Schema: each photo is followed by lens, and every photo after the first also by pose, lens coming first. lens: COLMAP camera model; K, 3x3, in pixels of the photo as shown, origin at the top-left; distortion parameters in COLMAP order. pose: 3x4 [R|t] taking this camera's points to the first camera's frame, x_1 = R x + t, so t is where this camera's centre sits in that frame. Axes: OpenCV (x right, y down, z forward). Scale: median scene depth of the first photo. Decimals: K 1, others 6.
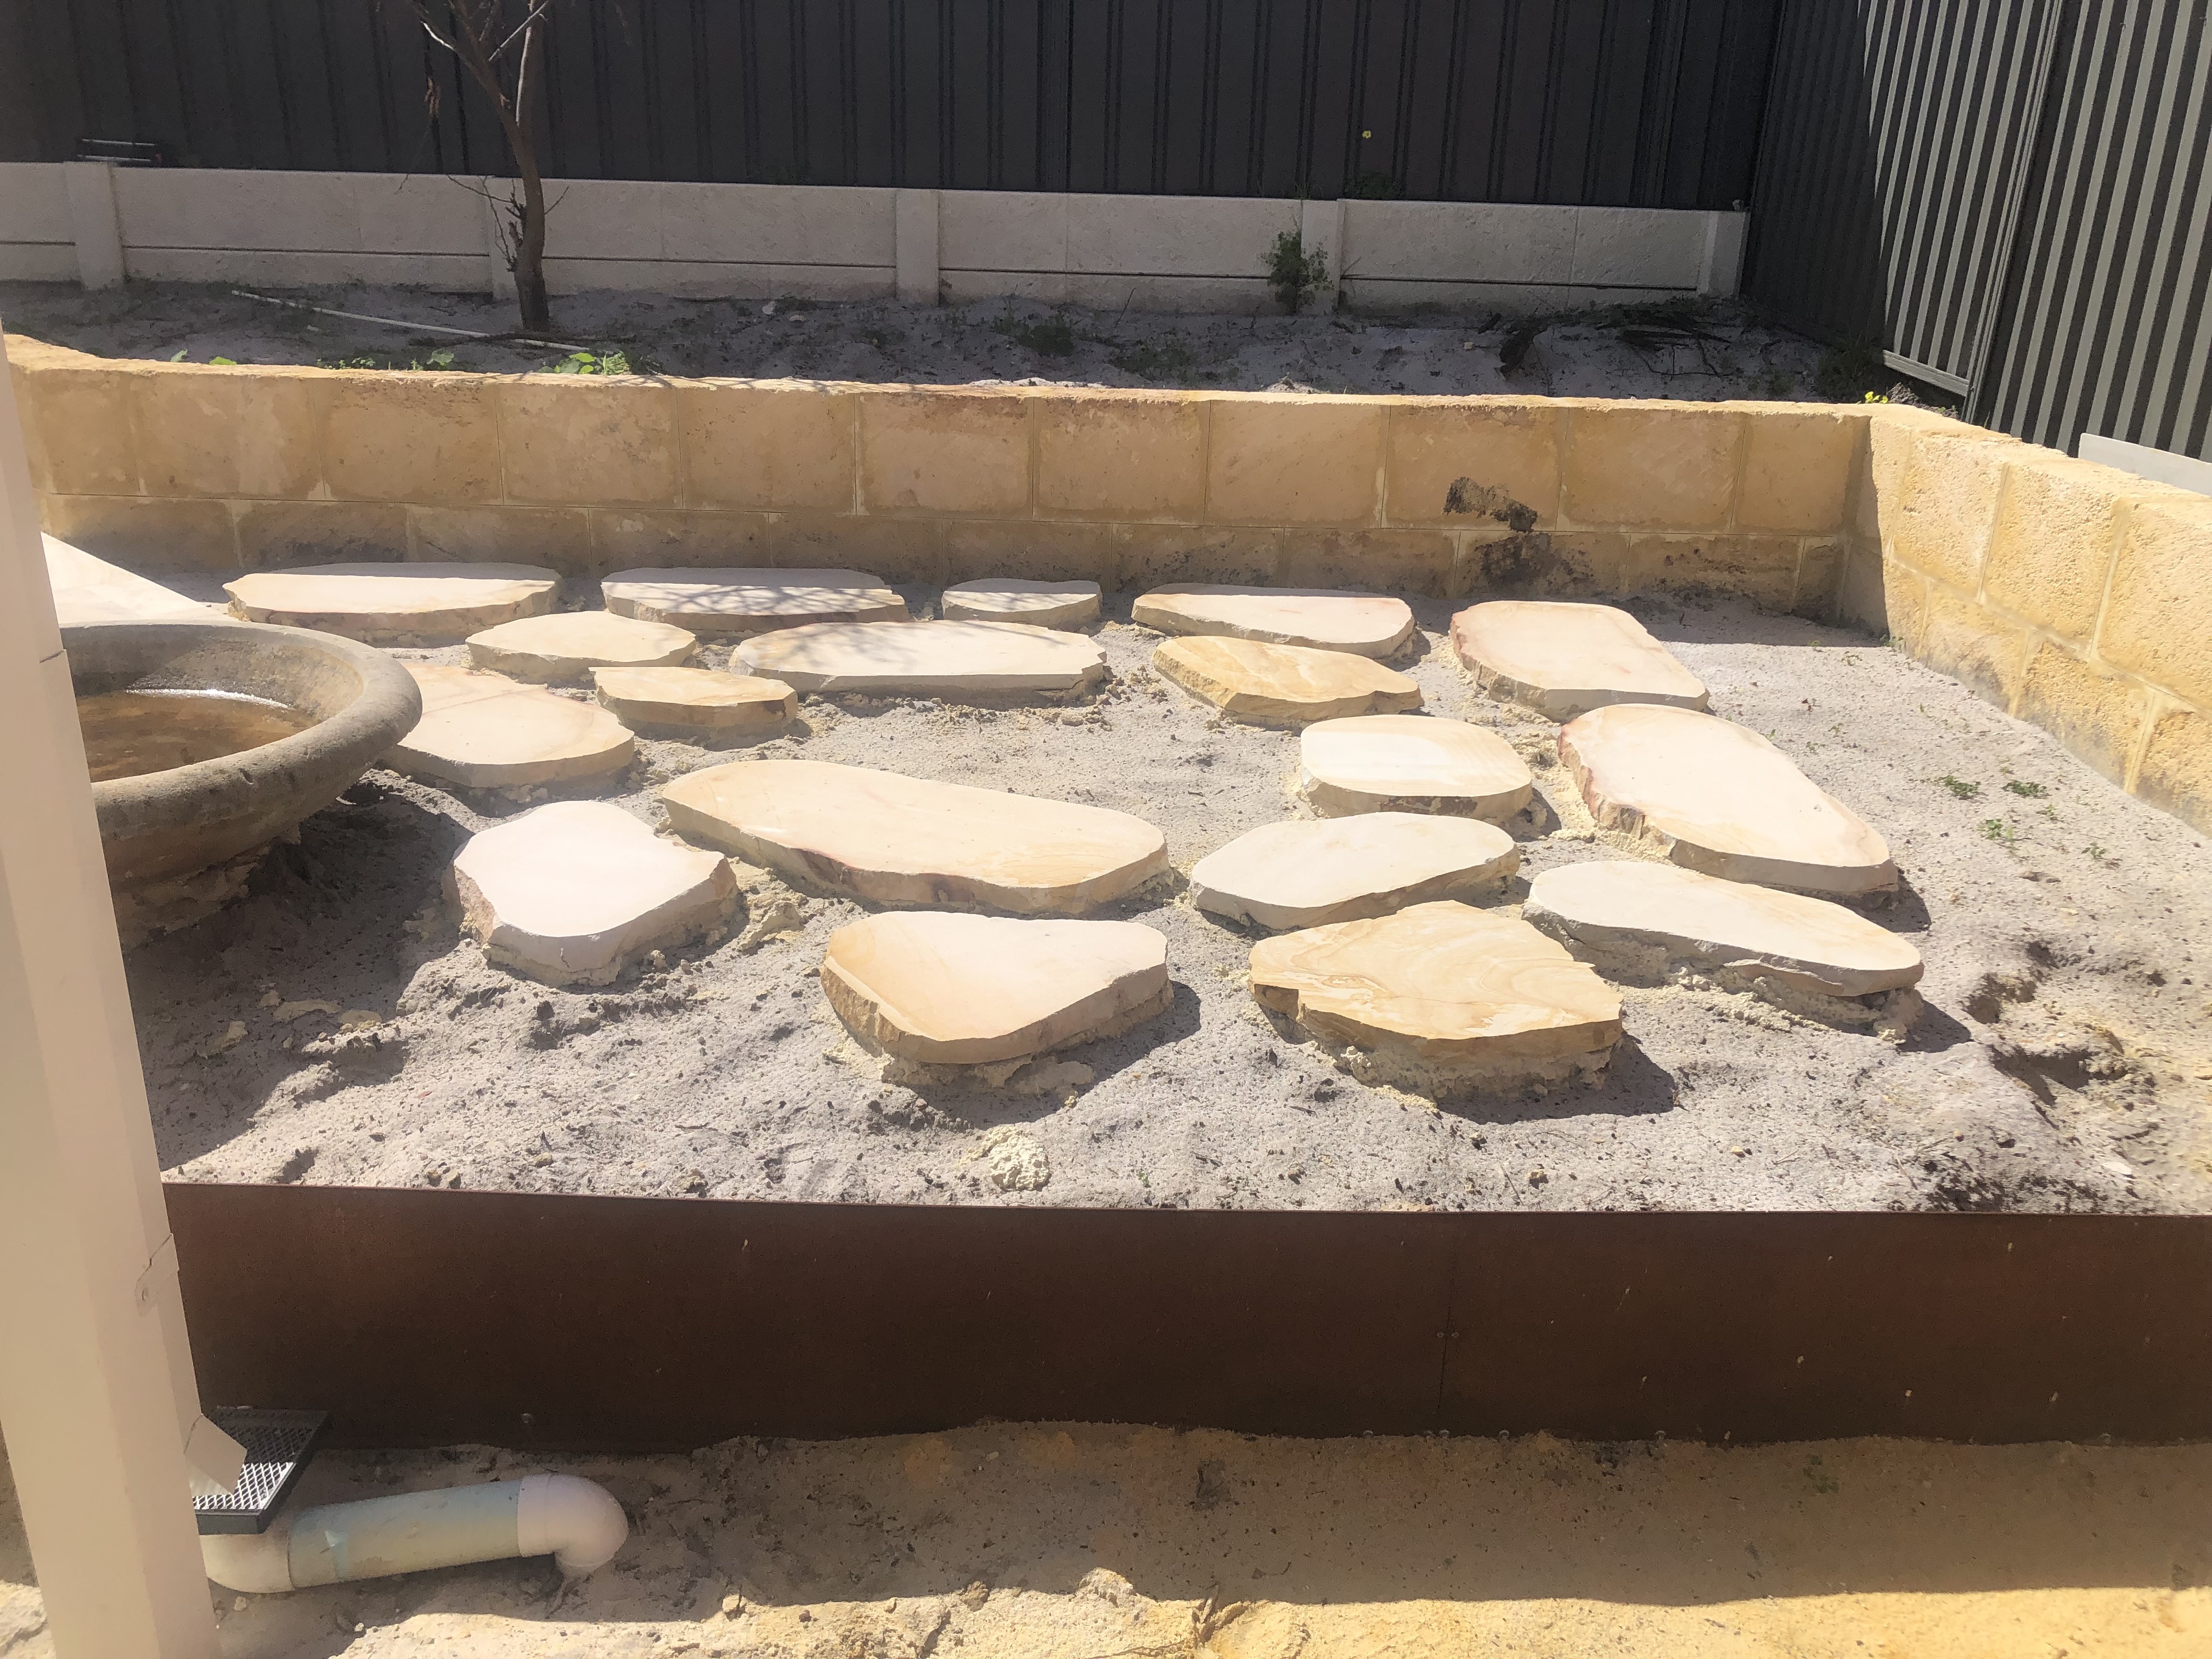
lens RADIAL K [[1792.0, 0, 1090.3], [0, 1792.0, 854.8], [0, 0, 1]] dist [0.022230, -0.012874]
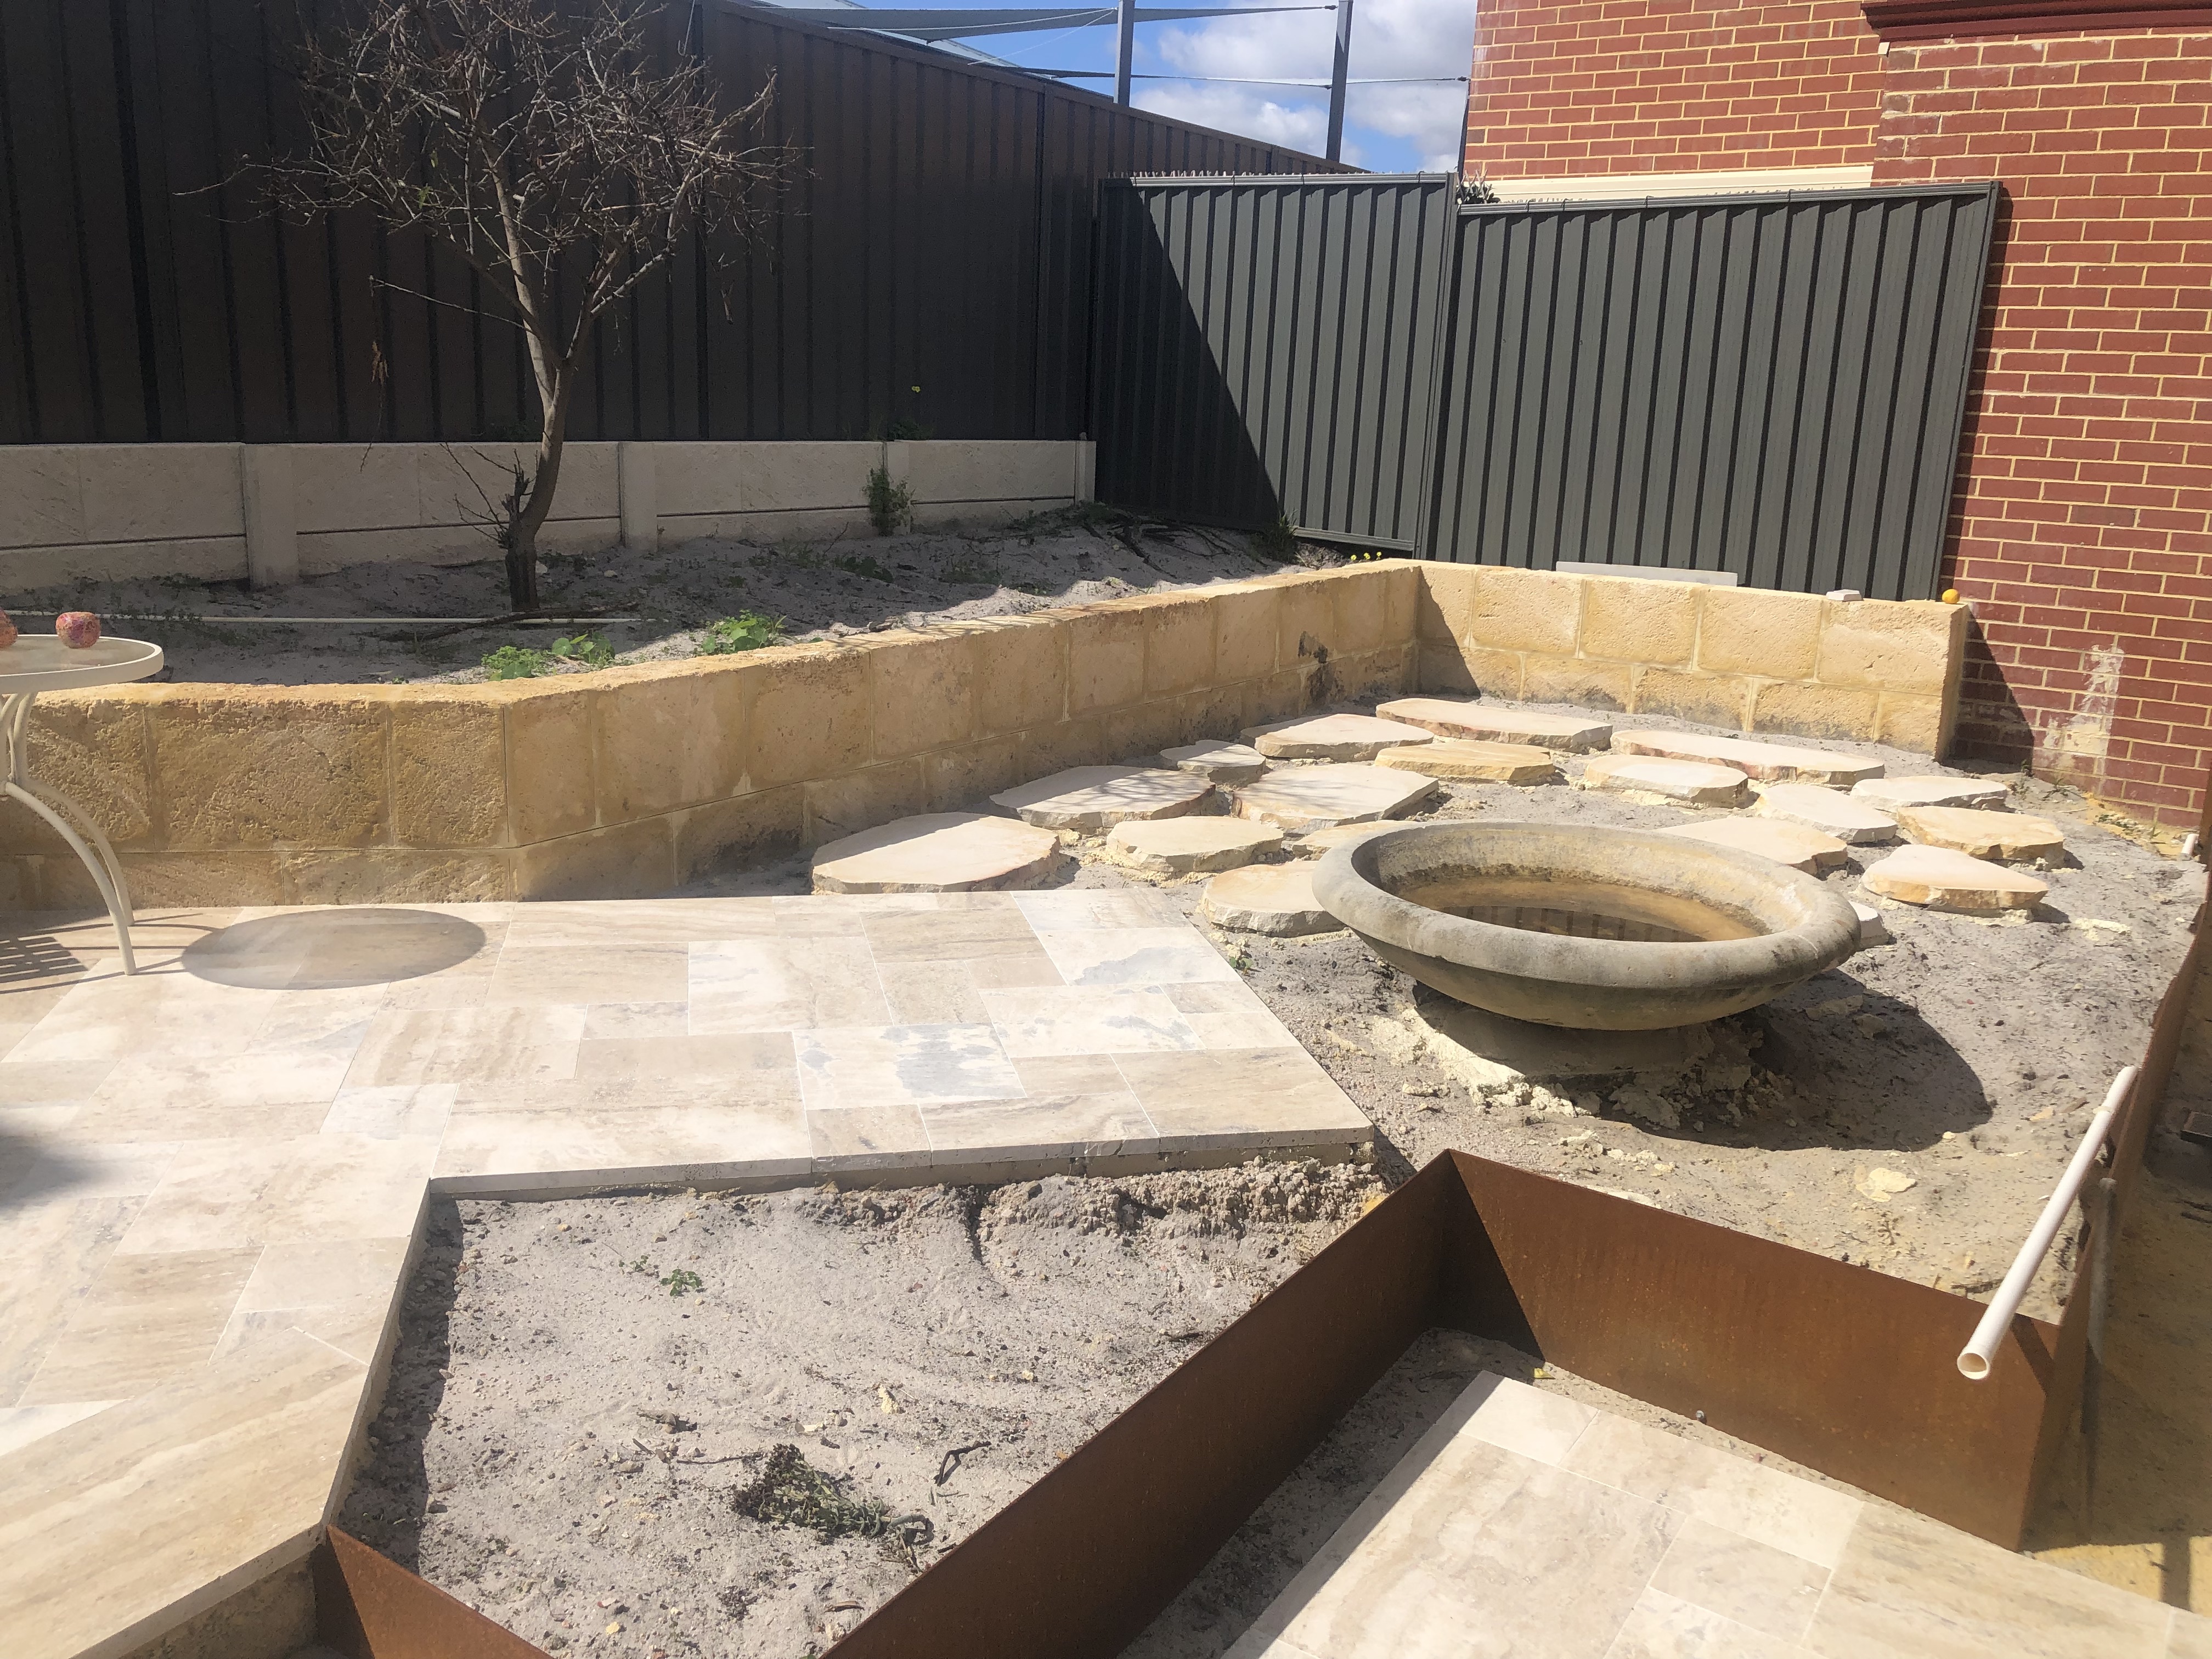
lens RADIAL K [[1804.4, 0, 1106.0], [0, 1804.4, 829.5], [0, 0, 1]] dist [0.047614, -0.057707]
pose [[0.565653, -0.203606, 0.799112, -1.076507], [0.290391, 0.956151, 0.038065, -0.159980], [-0.771822, 0.210524, 0.599975, 0.289576]]
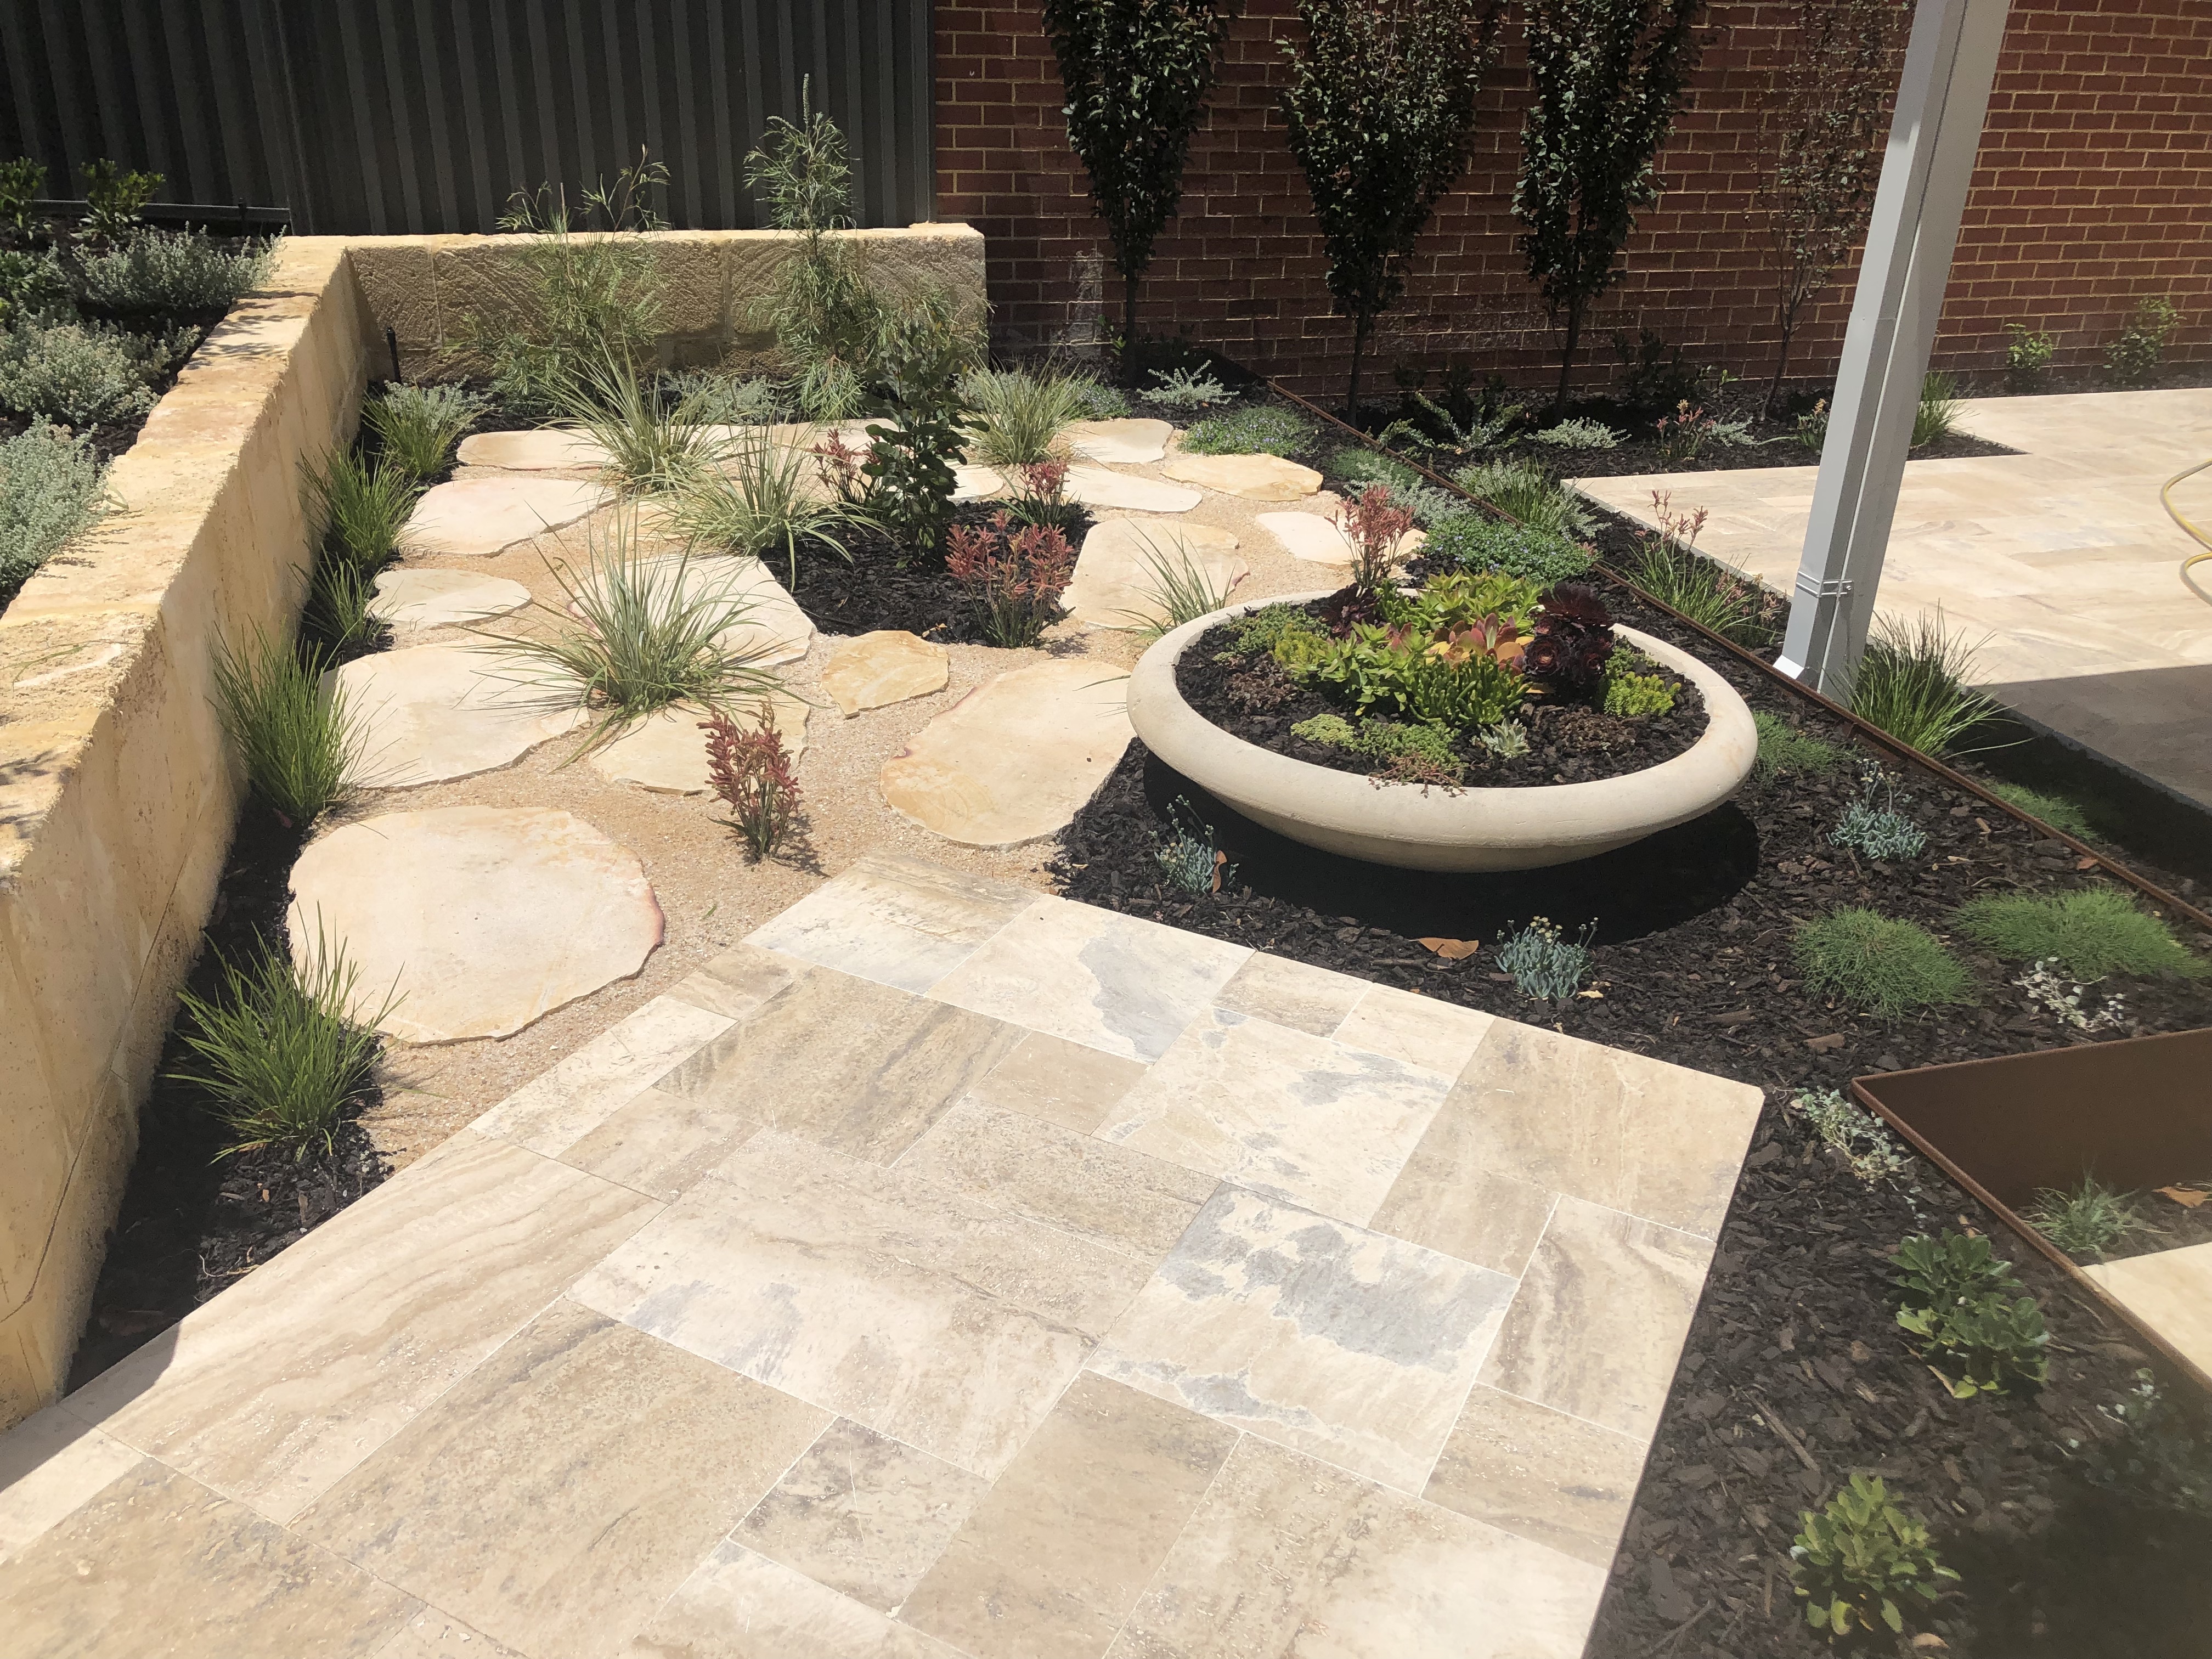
lens RADIAL K [[1804.4, 0, 1106.0], [0, 1804.4, 829.5], [0, 0, 1]] dist [0.047614, -0.057707]
pose [[-0.267556, -0.449166, 0.852446, -0.901459], [0.331134, 0.787952, 0.519116, -0.394392], [-0.904856, 0.421166, -0.062087, 0.777508]]
